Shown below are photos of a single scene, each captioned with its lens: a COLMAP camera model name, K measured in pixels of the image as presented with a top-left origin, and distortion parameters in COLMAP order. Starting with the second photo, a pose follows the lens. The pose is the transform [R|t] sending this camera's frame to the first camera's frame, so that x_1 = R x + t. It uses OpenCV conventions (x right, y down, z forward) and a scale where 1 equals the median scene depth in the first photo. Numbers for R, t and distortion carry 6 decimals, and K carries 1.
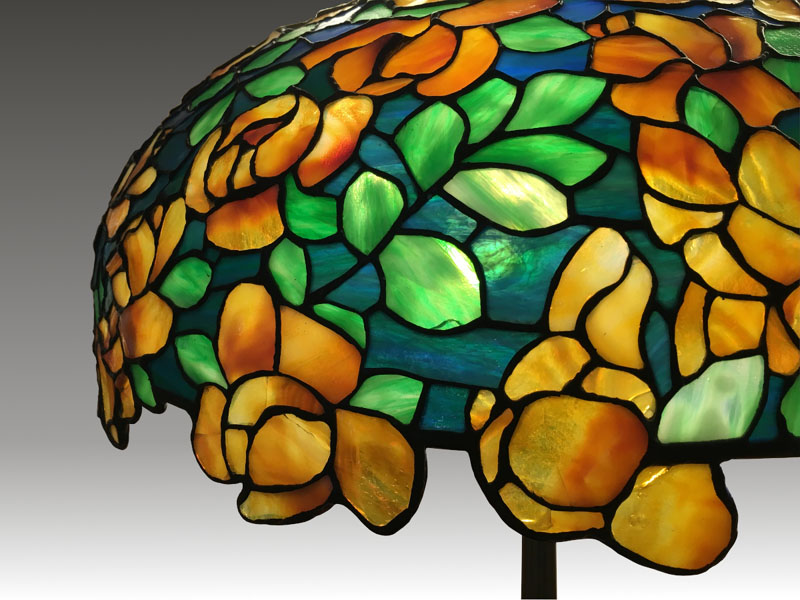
lens RADIAL K [[692.3, 0, 400.0], [0, 692.3, 300.0], [0, 0, 1]] dist [0.033750, -0.013980]
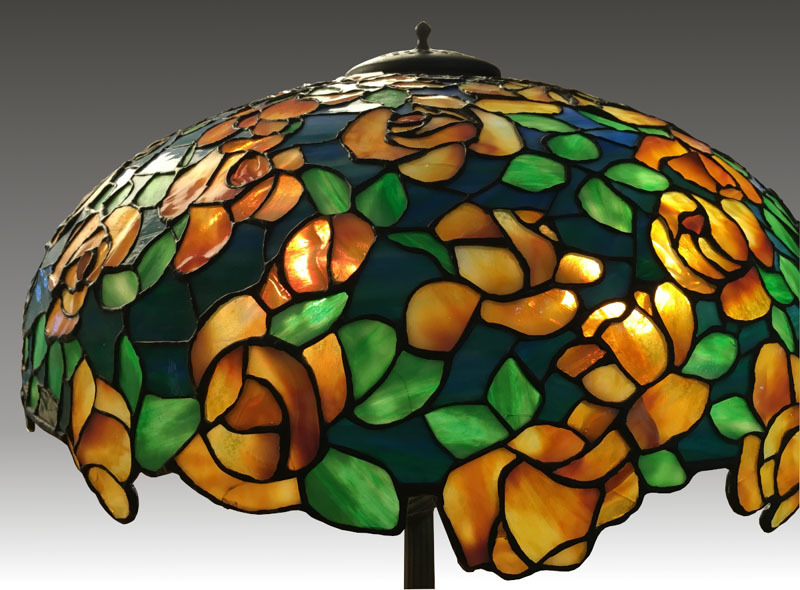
lens RADIAL K [[716.6, 0, 382.8], [0, 716.6, 295.1], [0, 0, 1]] dist [0.066655, -0.122295]
pose [[0.459603, -0.085441, 0.884005, -1.875464], [0.149392, 0.988616, 0.017881, -0.264738], [-0.875469, 0.123845, 0.467136, 1.076784]]
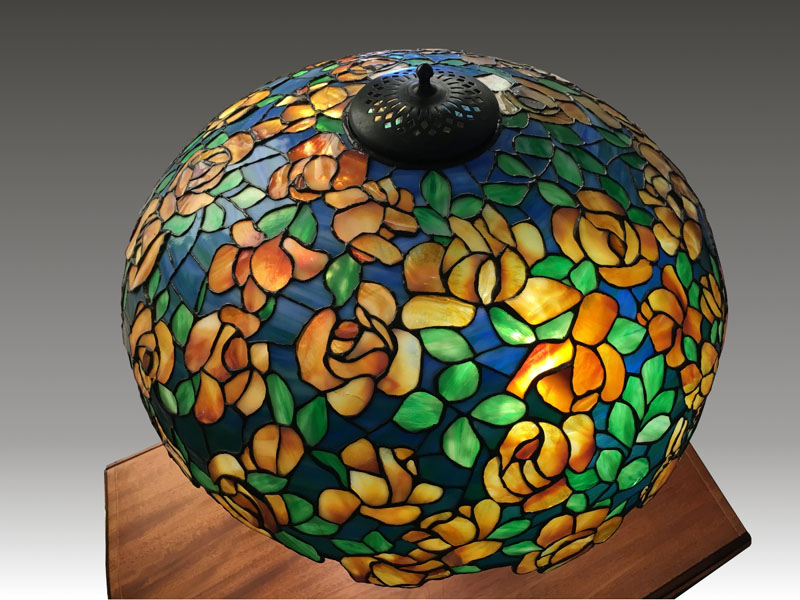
lens RADIAL K [[692.3, 0, 400.0], [0, 692.3, 300.0], [0, 0, 1]] dist [0.033750, -0.013980]
pose [[0.638028, -0.564604, 0.523586, -1.315712], [0.131143, 0.749712, 0.648639, -2.025673], [-0.758763, -0.345186, 0.552381, 0.490963]]
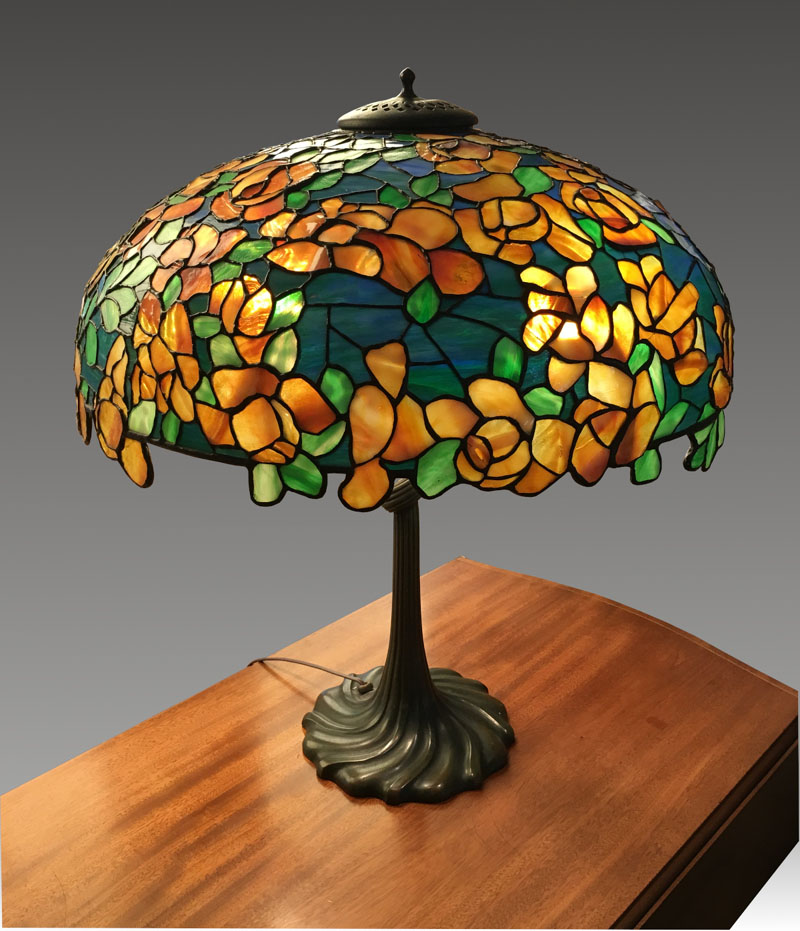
lens RADIAL K [[916.7, 0, 400.0], [0, 916.7, 465.5], [0, 0, 1]] dist [0.001423, 0.000317]
pose [[0.749998, 0.250151, -0.612313, 2.790112], [-0.123774, 0.962453, 0.241588, -0.508225], [0.649756, -0.105402, 0.752800, -0.714382]]
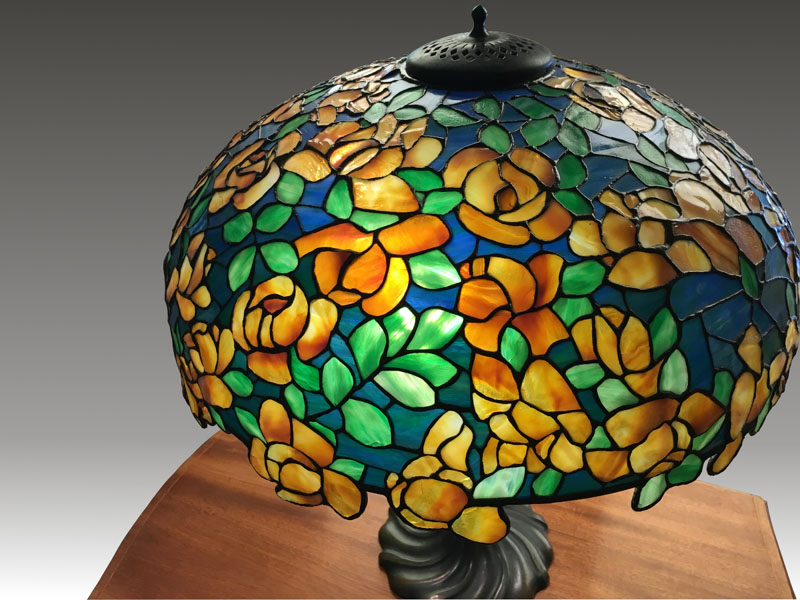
lens RADIAL K [[692.3, 0, 400.0], [0, 692.3, 300.0], [0, 0, 1]] dist [0.033750, -0.013980]
pose [[0.999908, 0.007110, -0.011540, 0.154172], [-0.002144, 0.923620, 0.383304, -1.083778], [0.013384, -0.383244, 0.923550, -0.677449]]
